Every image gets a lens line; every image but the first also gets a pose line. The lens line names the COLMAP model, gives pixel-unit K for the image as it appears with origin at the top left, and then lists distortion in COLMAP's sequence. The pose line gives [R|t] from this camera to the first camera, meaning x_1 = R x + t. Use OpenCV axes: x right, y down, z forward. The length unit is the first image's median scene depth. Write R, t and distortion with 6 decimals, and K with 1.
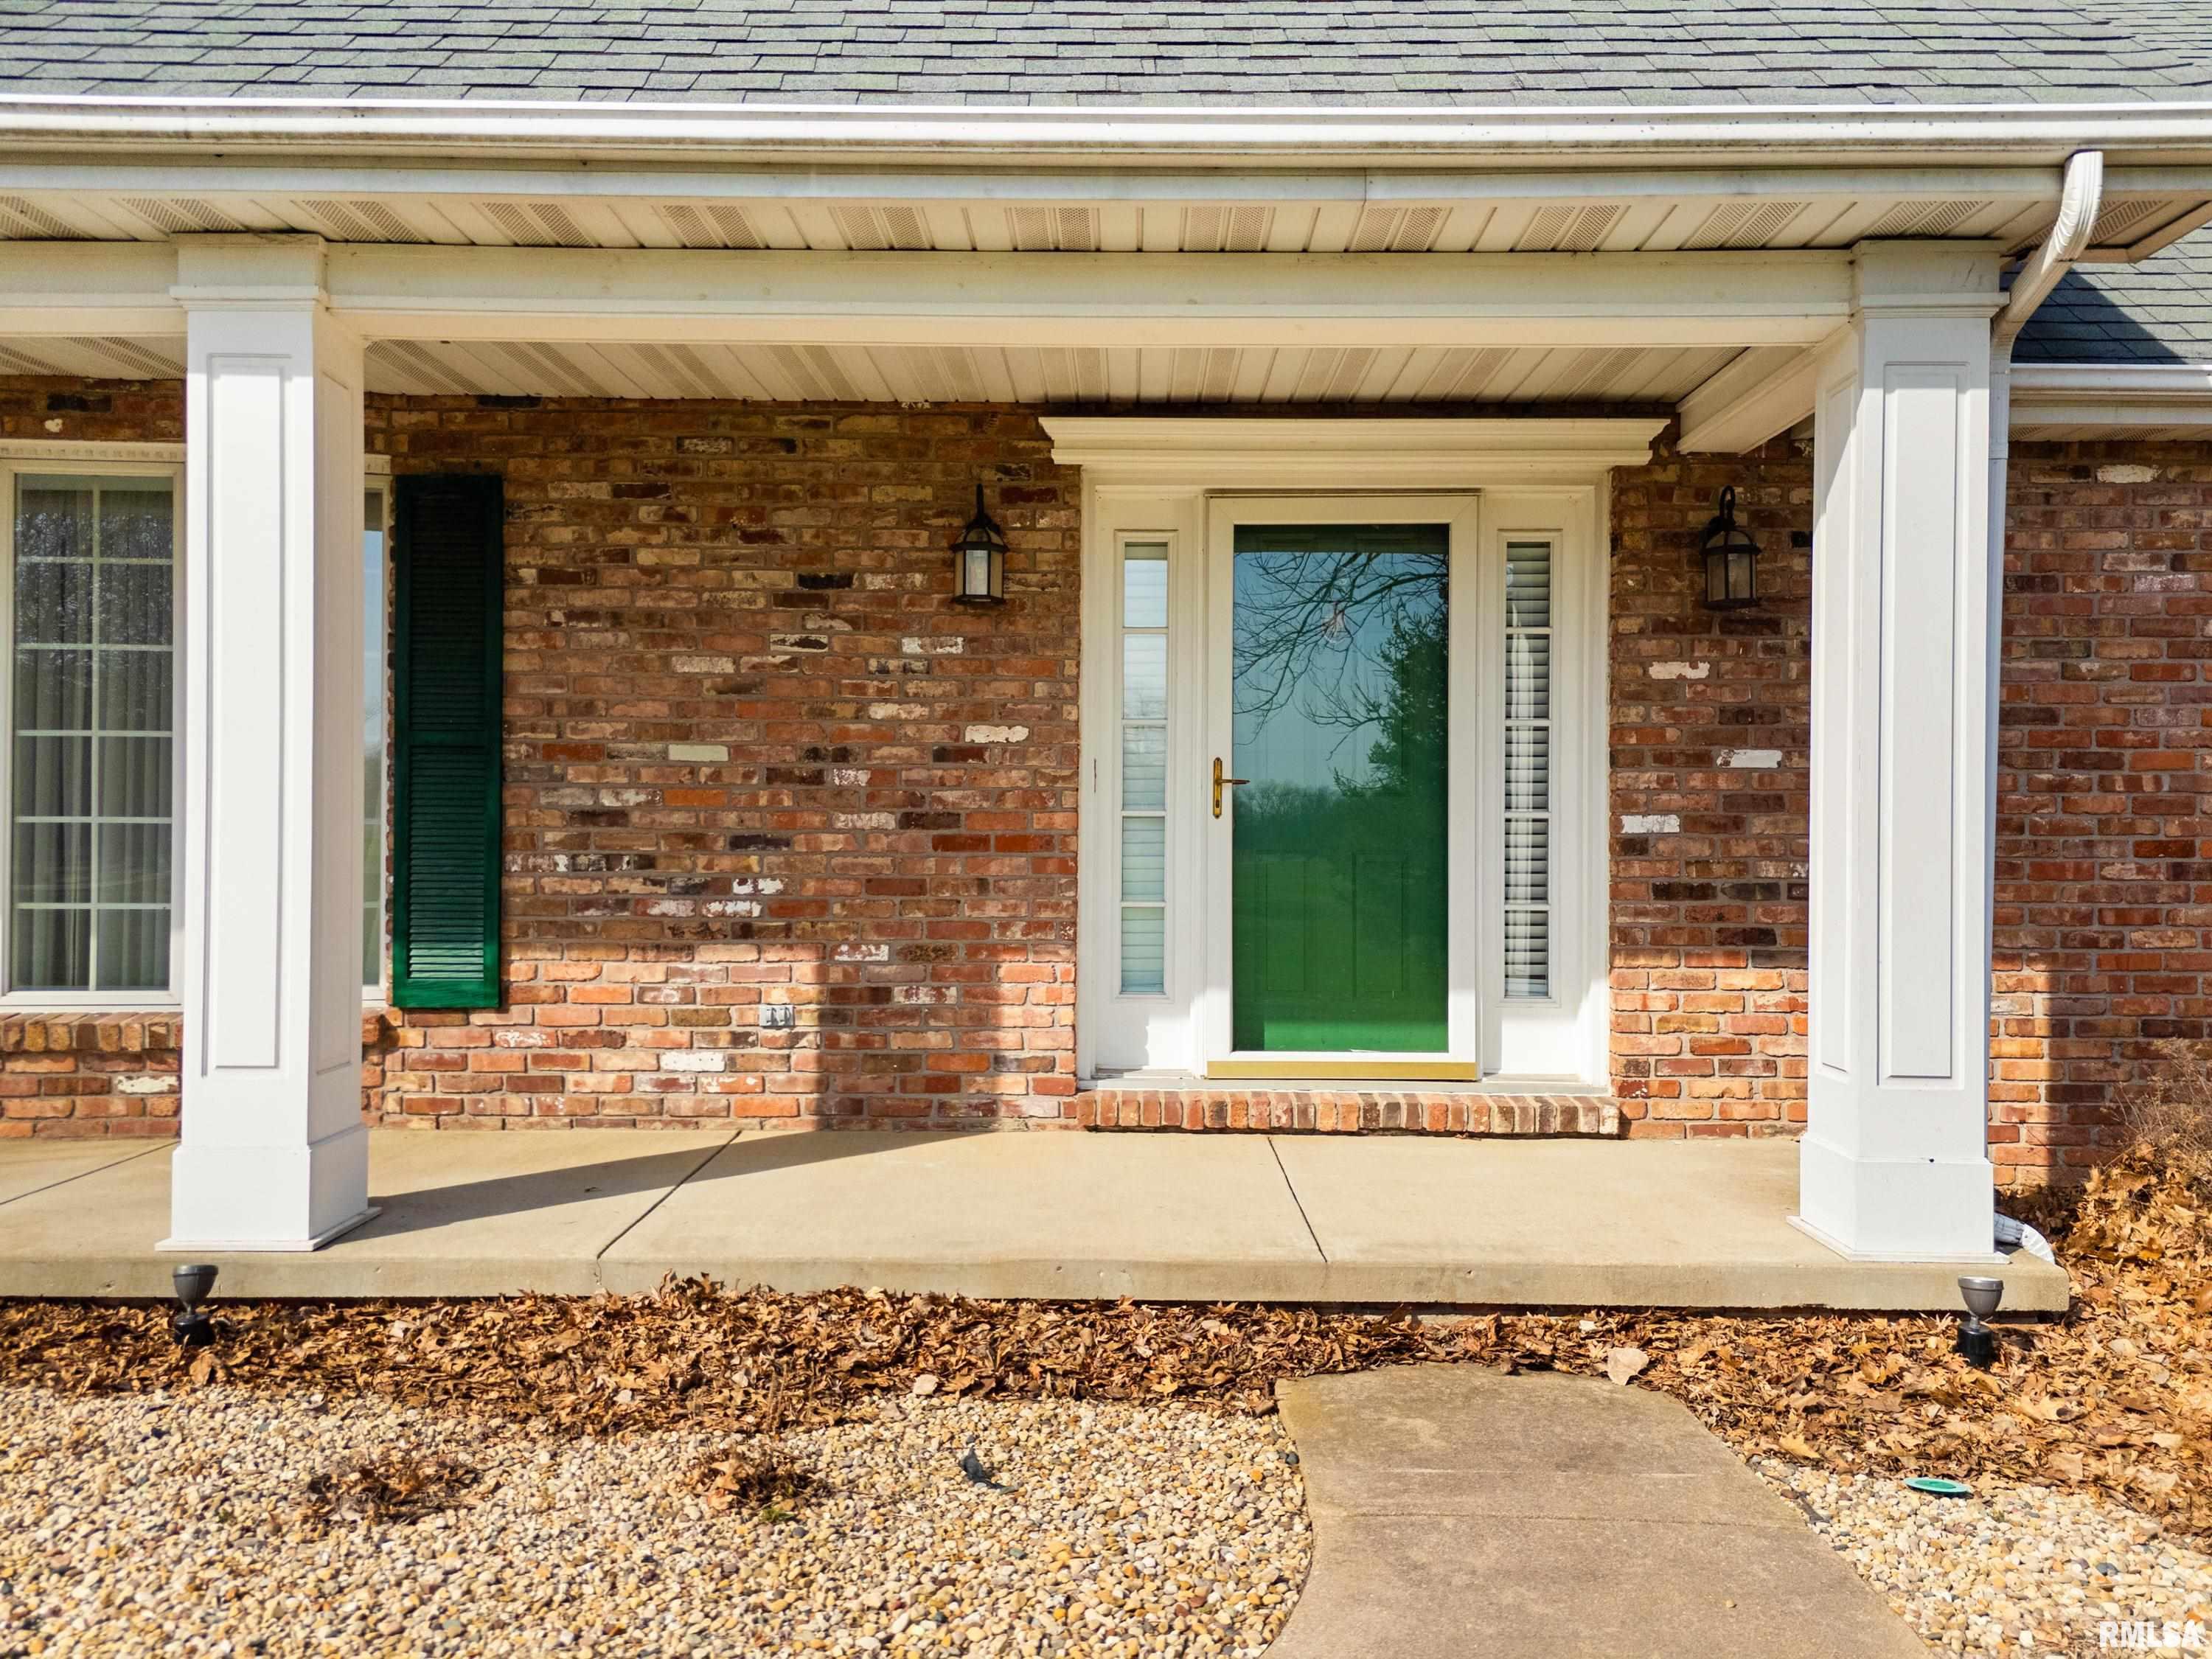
lens RADIAL K [[1607.6, 0, 1106.0], [0, 1607.6, 829.5], [0, 0, 1]] dist [0.058493, -0.055935]
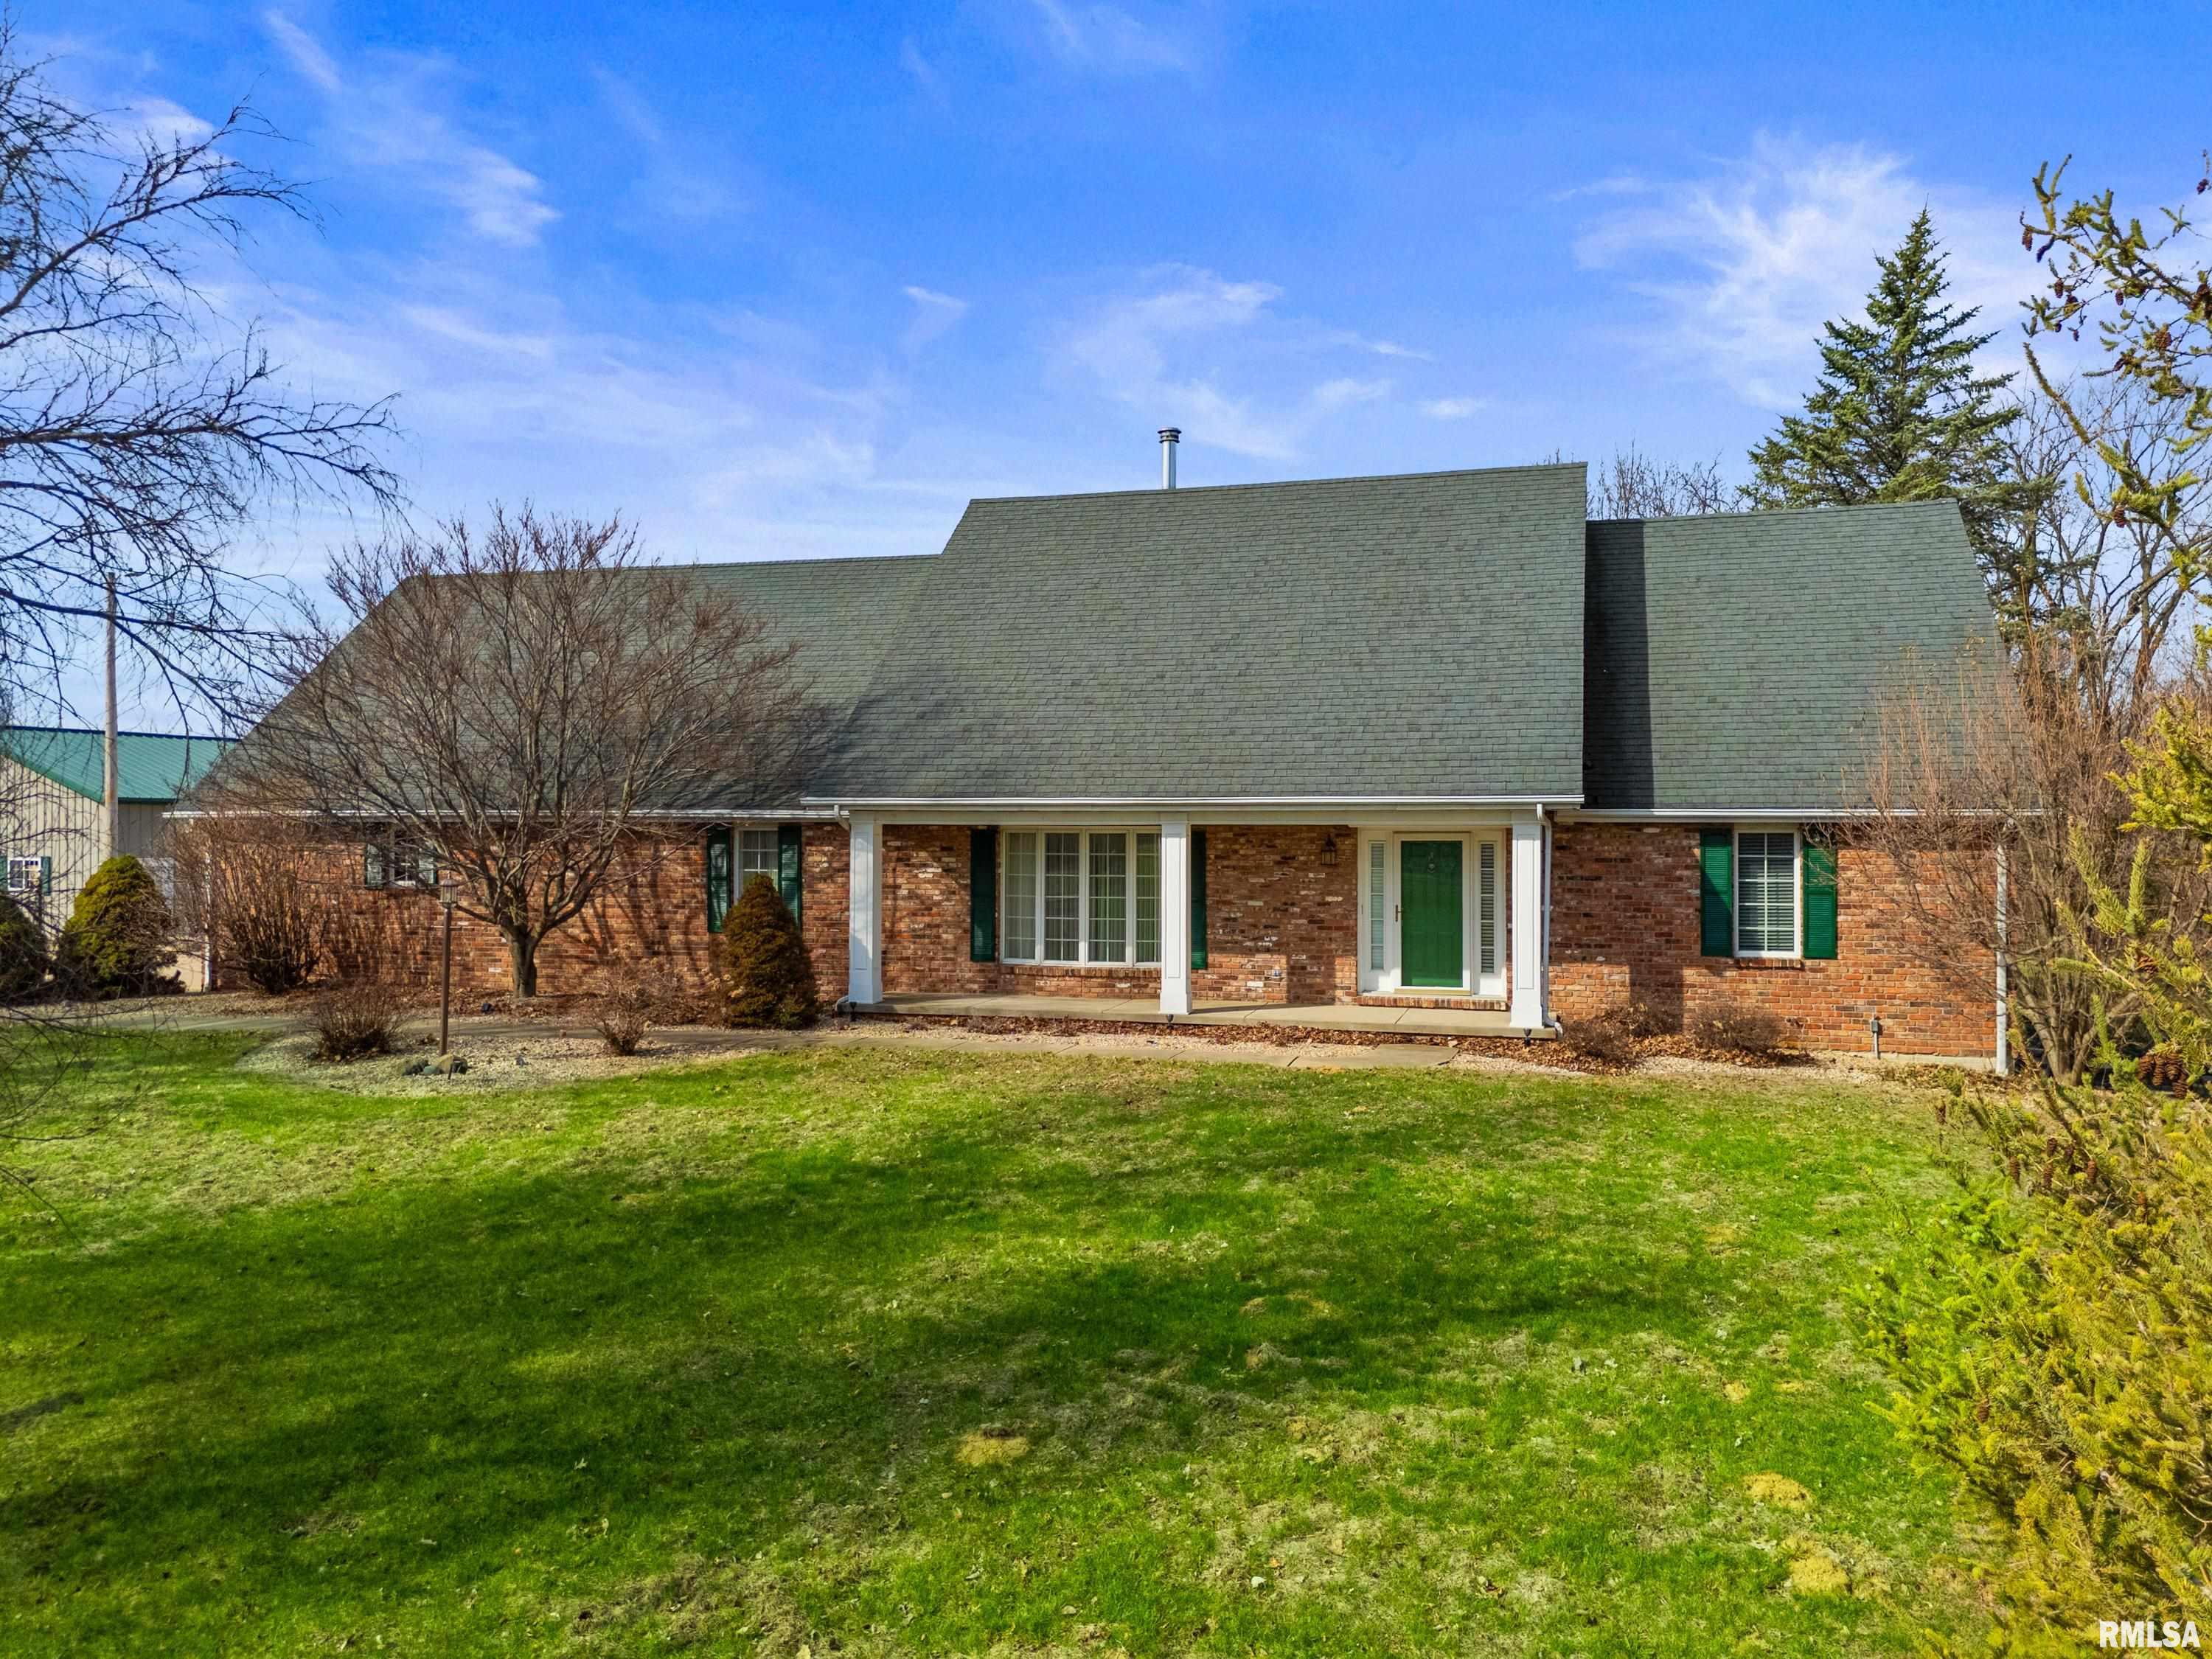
lens RADIAL K [[1607.6, 0, 1106.0], [0, 1607.6, 829.5], [0, 0, 1]] dist [0.058493, -0.055935]
pose [[0.961549, -0.002932, -0.274619, 0.450524], [0.002748, 0.999996, -0.001053, -0.218210], [0.274621, 0.000258, 0.961552, -2.746683]]
